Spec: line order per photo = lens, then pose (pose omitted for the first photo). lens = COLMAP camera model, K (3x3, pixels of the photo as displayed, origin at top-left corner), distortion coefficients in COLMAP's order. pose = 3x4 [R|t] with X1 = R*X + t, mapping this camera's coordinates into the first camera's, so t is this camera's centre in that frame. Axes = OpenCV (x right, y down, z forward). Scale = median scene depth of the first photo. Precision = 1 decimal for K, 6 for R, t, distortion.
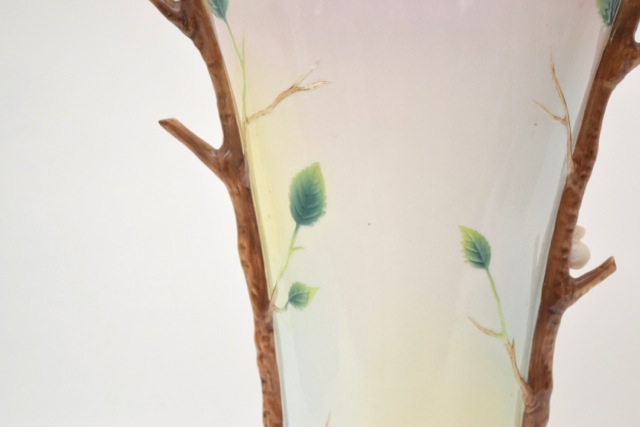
lens RADIAL K [[1419.5, 0, 321.2], [0, 1419.5, 216.8], [0, 0, 1]] dist [0.068280, 0.000000]
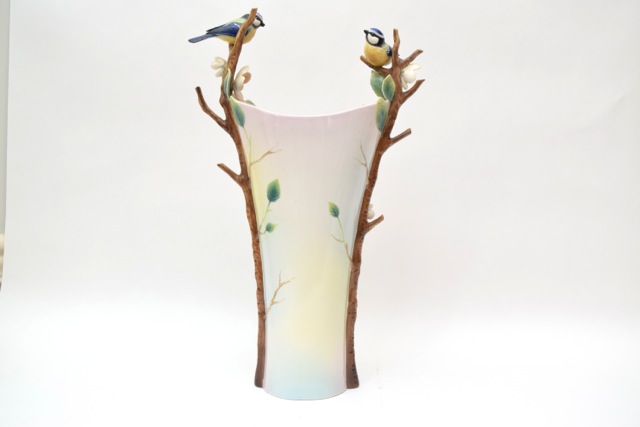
lens RADIAL K [[688.6, 0, 318.3], [0, 688.6, 211.2], [0, 0, 1]] dist [-0.052437, 0.000000]
pose [[0.995855, 0.003591, 0.090889, -0.041928], [-0.002065, 0.999855, -0.016875, 0.044033], [-0.090936, 0.016617, 0.995718, -0.322919]]
